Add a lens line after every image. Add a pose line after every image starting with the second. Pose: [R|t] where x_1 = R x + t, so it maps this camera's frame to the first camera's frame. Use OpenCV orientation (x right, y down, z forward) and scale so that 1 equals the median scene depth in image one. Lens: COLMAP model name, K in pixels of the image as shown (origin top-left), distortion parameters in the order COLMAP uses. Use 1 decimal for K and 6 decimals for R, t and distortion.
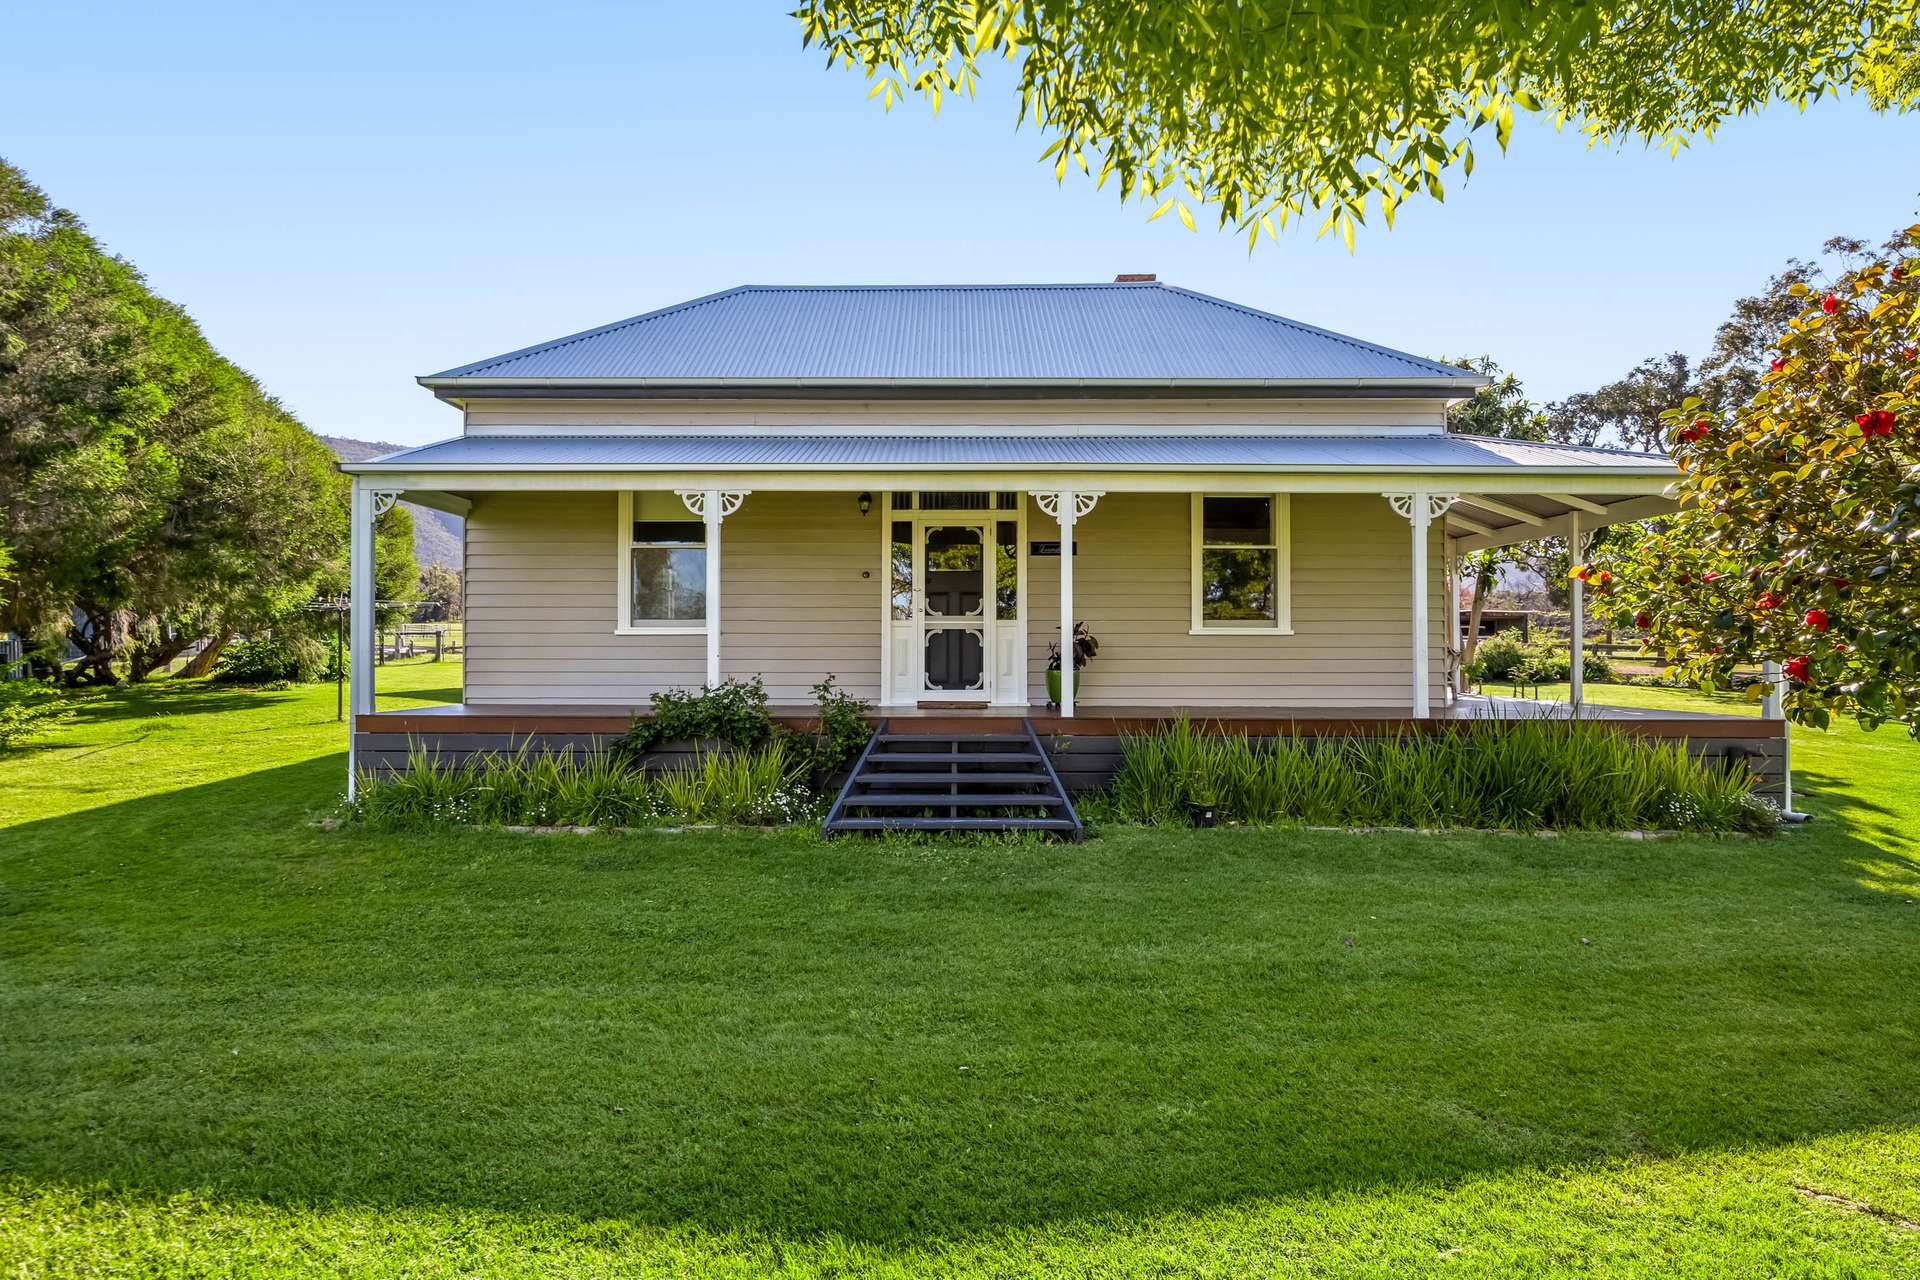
lens RADIAL K [[1118.7, 0, 961.5], [0, 1118.7, 644.3], [0, 0, 1]] dist [0.000350, 0.000024]
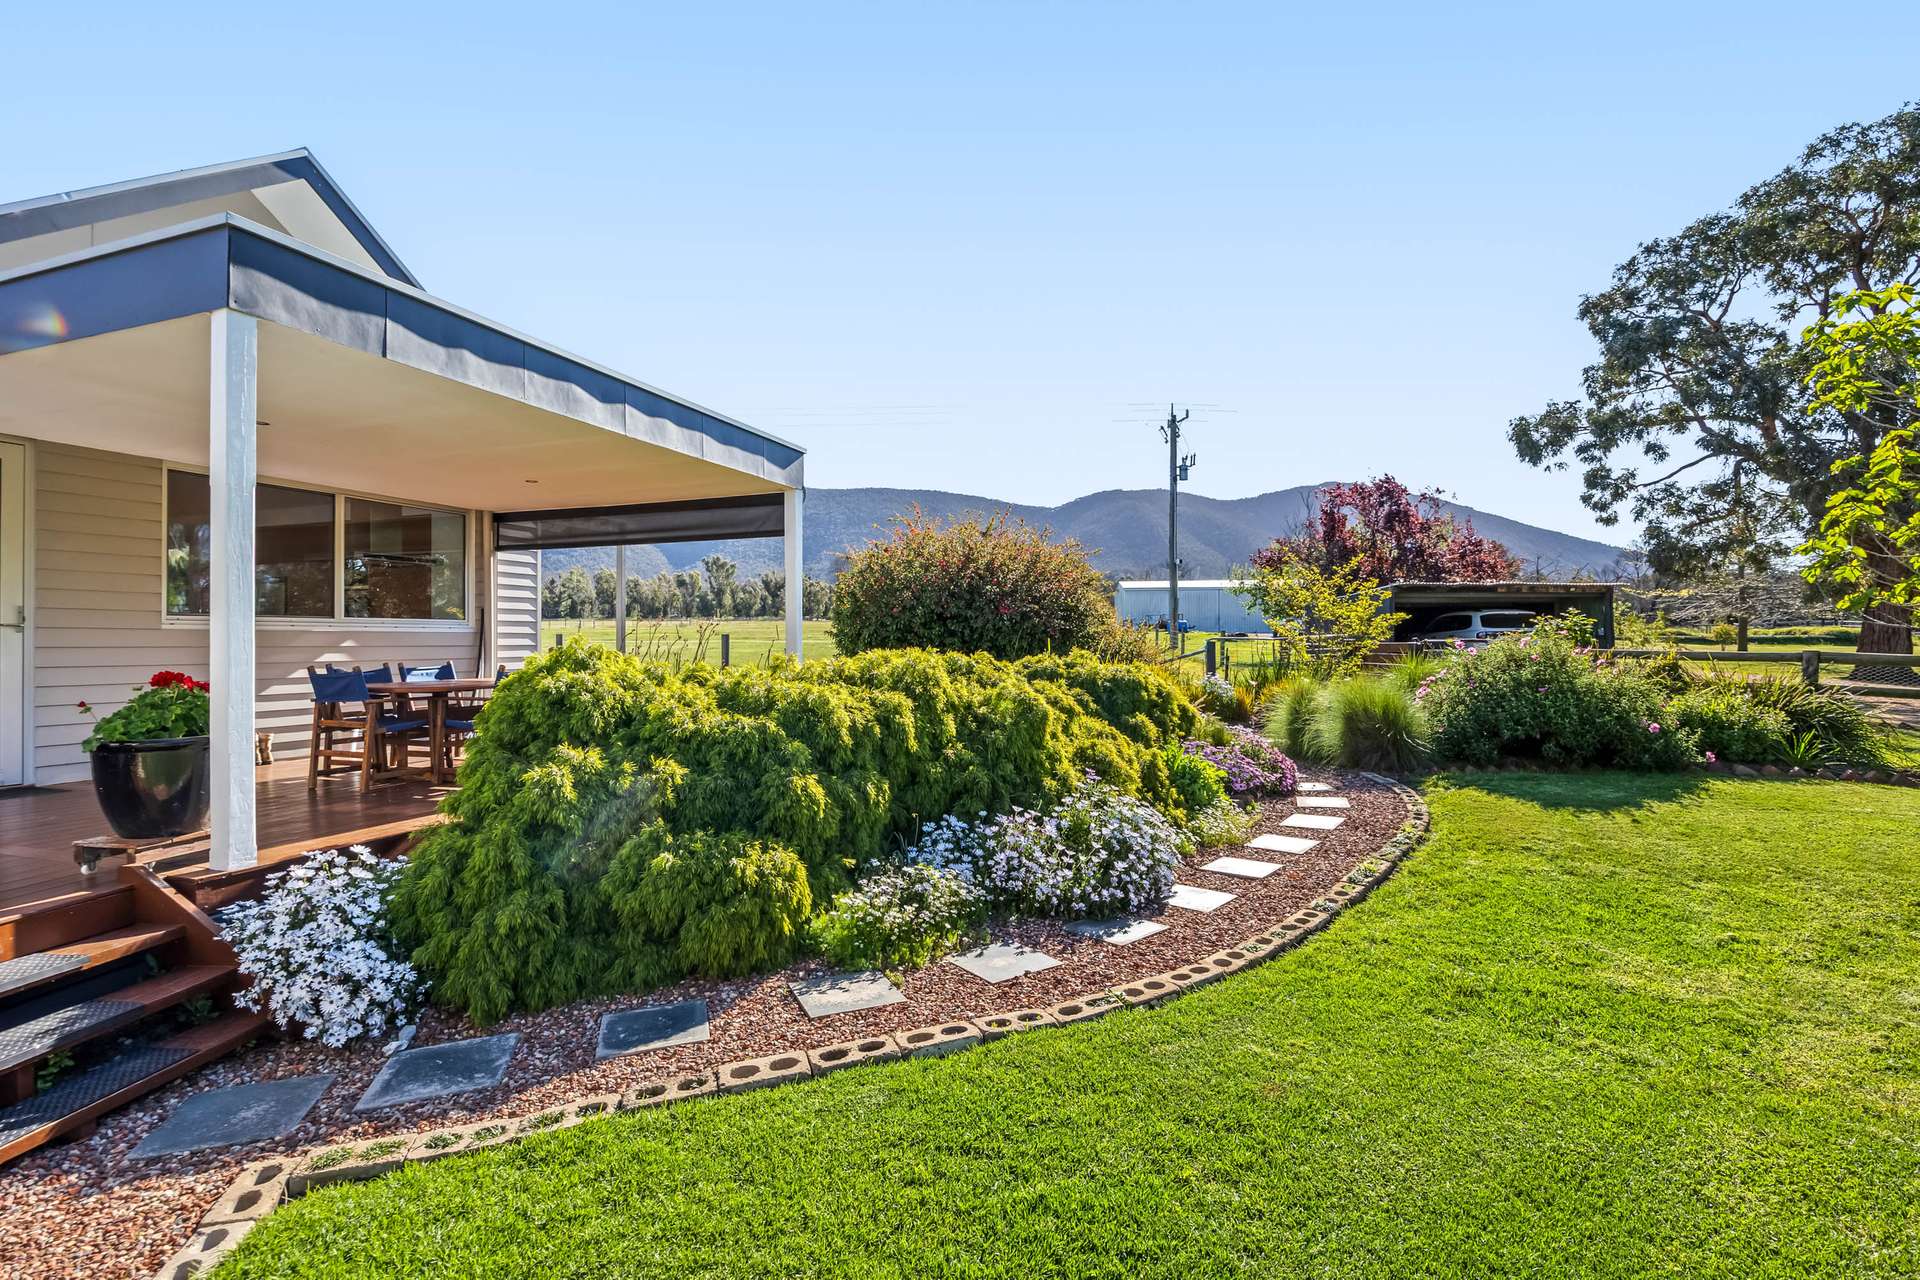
lens RADIAL K [[910.1, 0, 962.1], [0, 910.1, 633.4], [0, 0, 1]] dist [-0.010541, 0.001019]
pose [[0.986328, -0.000385, -0.164796, 0.333176], [0.001004, 0.999993, 0.003678, -0.008243], [0.164793, -0.003793, 0.986321, 0.647399]]
